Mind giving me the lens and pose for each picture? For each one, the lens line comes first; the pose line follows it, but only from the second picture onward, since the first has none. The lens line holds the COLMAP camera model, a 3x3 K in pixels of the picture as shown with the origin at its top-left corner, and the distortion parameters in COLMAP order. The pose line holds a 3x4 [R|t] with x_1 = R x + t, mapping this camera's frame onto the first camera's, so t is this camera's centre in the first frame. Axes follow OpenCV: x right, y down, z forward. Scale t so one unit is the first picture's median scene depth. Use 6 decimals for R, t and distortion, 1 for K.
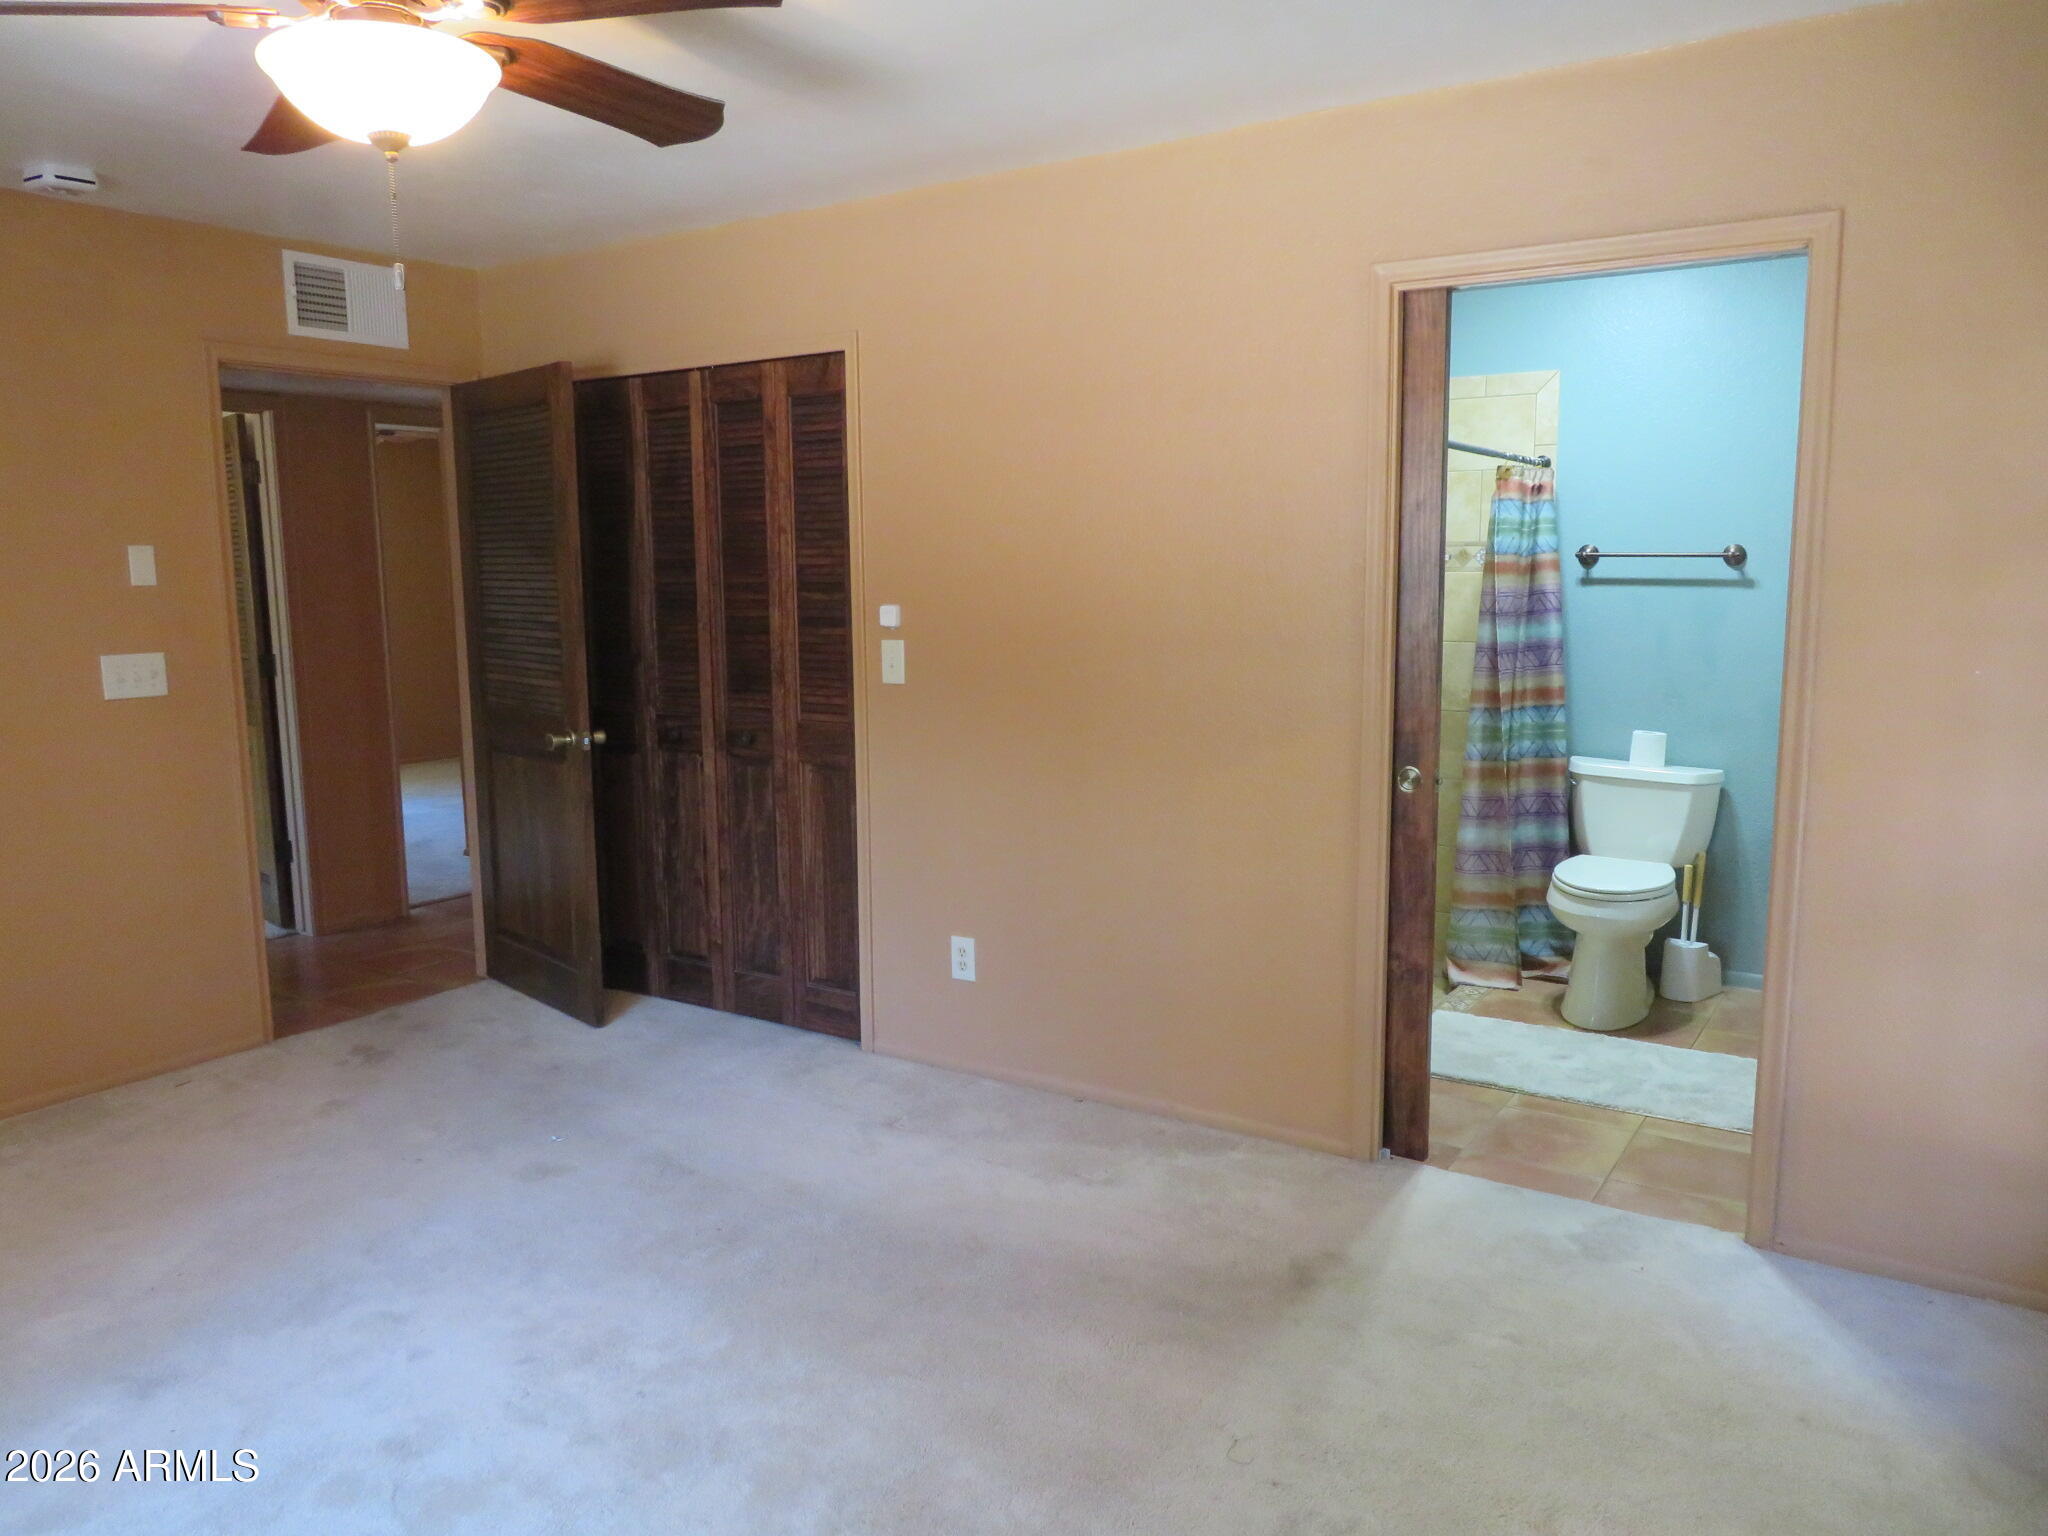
lens RADIAL K [[1477.2, 0, 1031.2], [0, 1477.2, 753.9], [0, 0, 1]] dist [-0.003947, 0.004440]
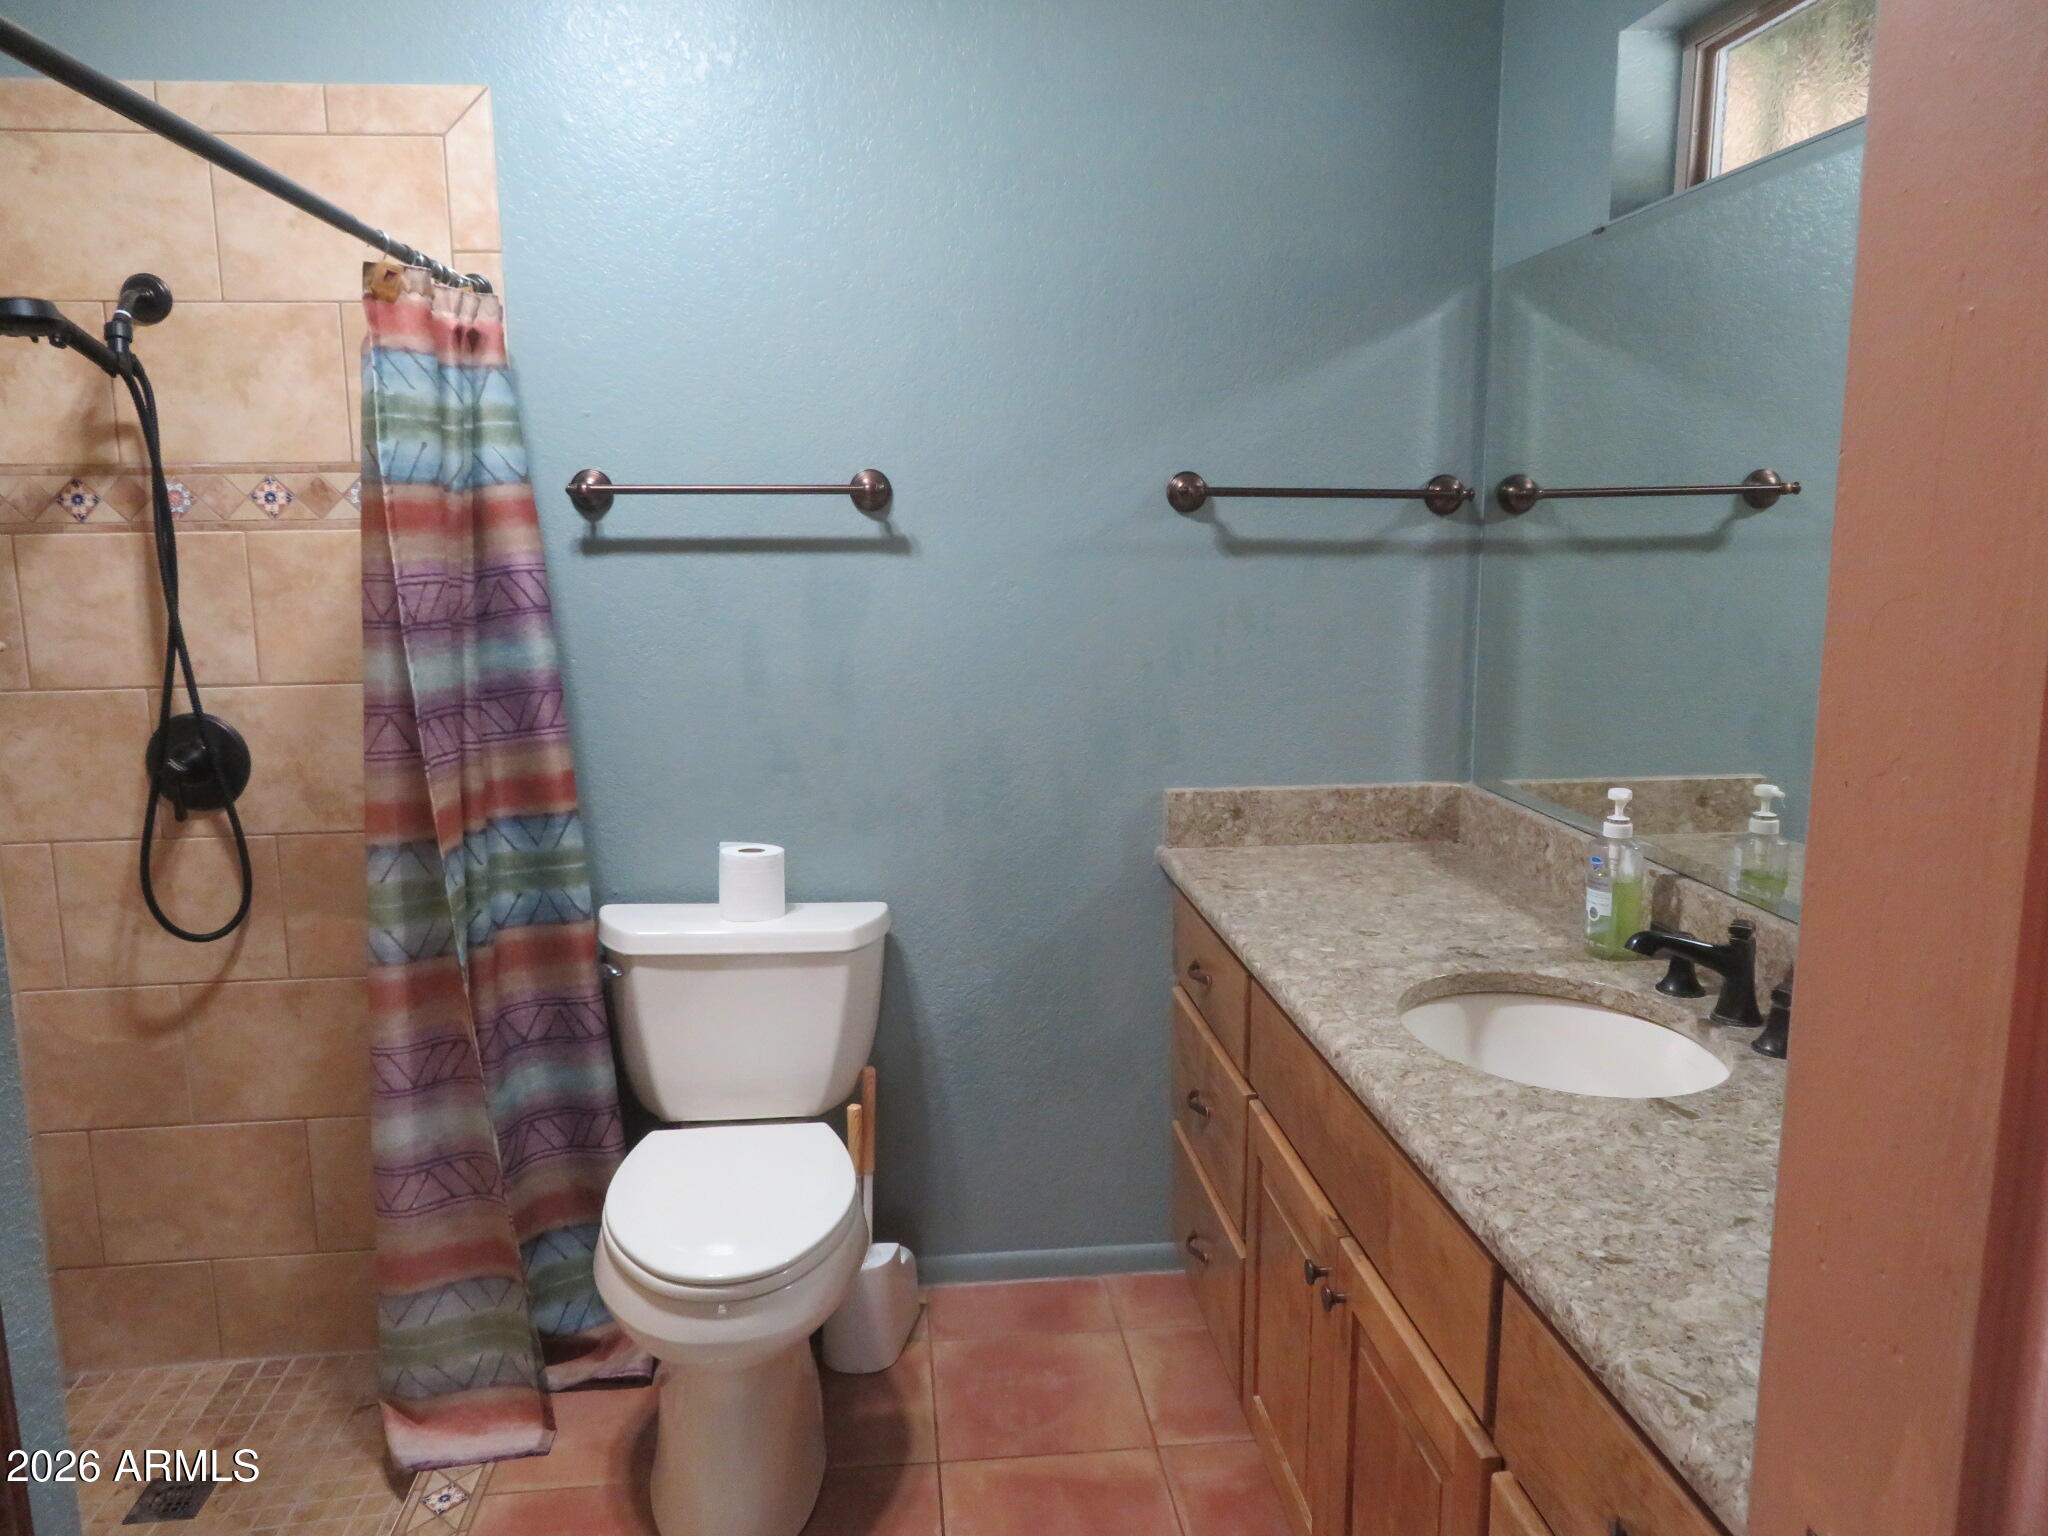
lens RADIAL K [[1477.2, 0, 1026.6], [0, 1477.2, 762.4], [0, 0, 1]] dist [-0.003947, 0.004440]
pose [[0.777163, -0.106002, 0.620307, 0.183112], [0.090449, 0.994292, 0.056591, -0.062321], [-0.622765, 0.012126, 0.782315, 0.546120]]
